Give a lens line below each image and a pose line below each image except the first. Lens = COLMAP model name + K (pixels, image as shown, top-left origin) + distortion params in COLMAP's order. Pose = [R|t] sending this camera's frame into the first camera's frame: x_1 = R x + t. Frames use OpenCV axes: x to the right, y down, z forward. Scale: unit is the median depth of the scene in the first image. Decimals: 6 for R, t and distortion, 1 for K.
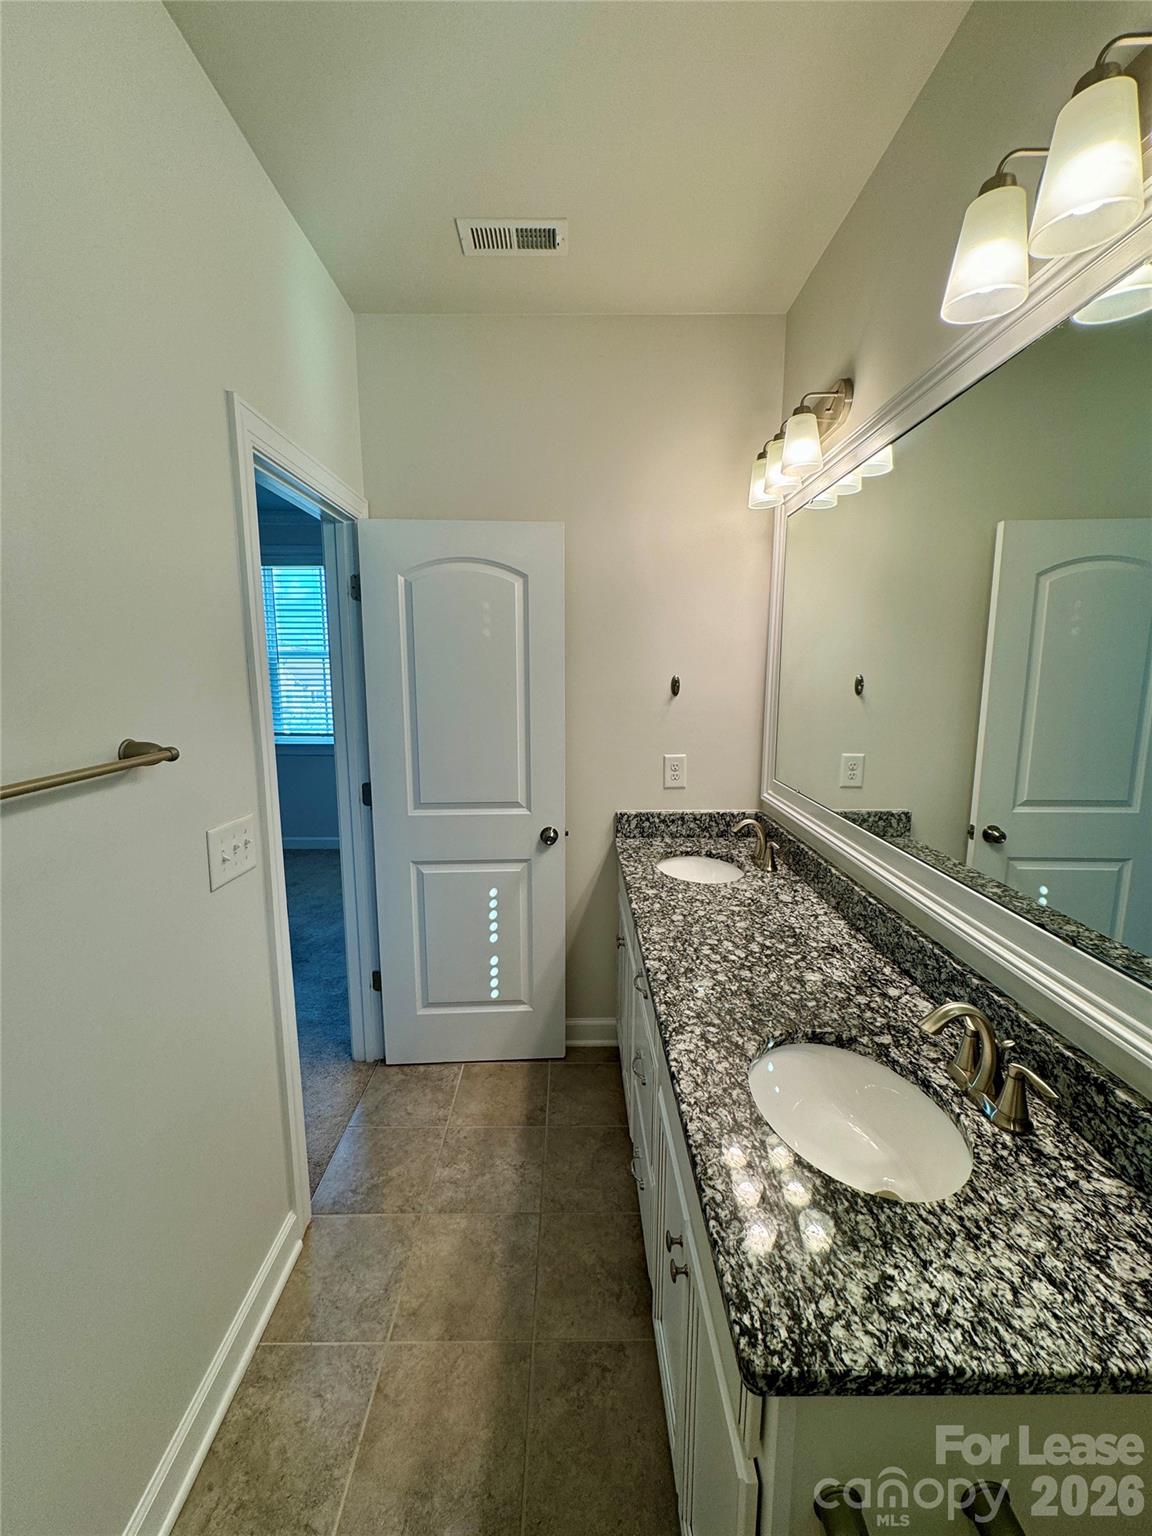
lens RADIAL K [[618.9, 0, 573.6], [0, 618.9, 765.2], [0, 0, 1]] dist [-0.003574, 0.001214]
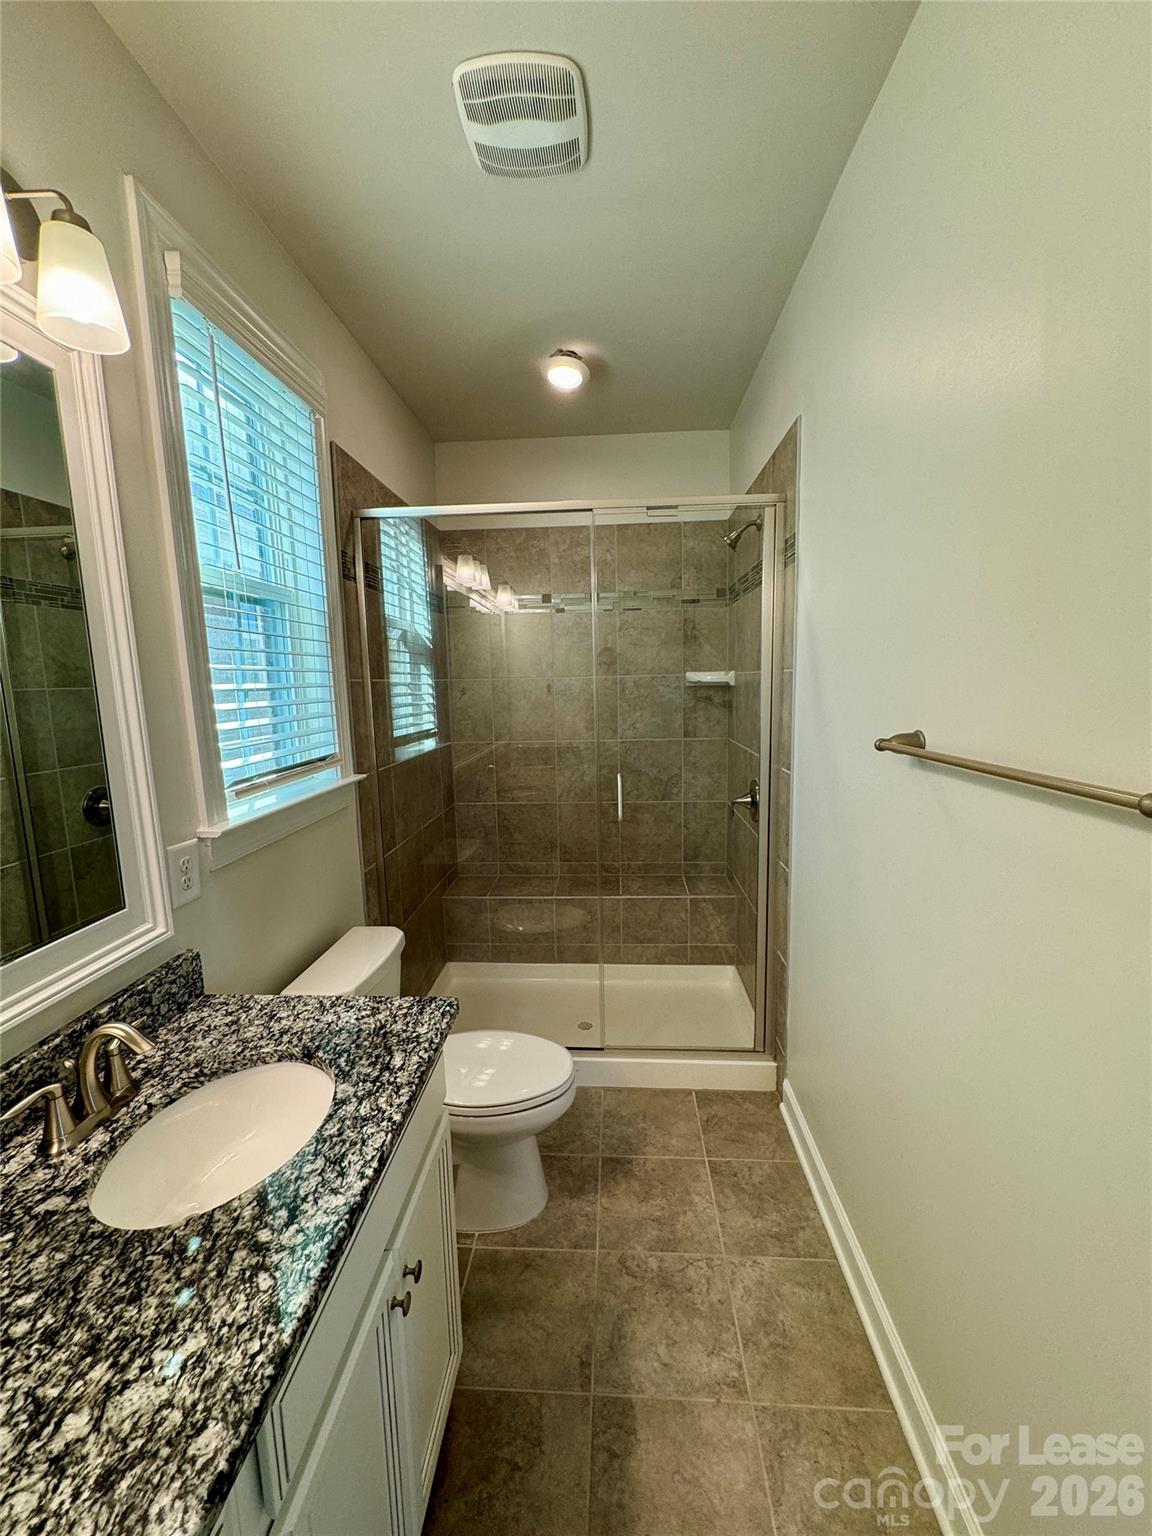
lens RADIAL K [[618.9, 0, 575.9], [0, 618.9, 766.7], [0, 0, 1]] dist [-0.003574, 0.001214]
pose [[-0.997225, 0.020970, 0.071435, -0.187913], [0.040791, 0.956570, 0.288633, -0.257359], [-0.062279, 0.290746, -0.954771, 1.752233]]
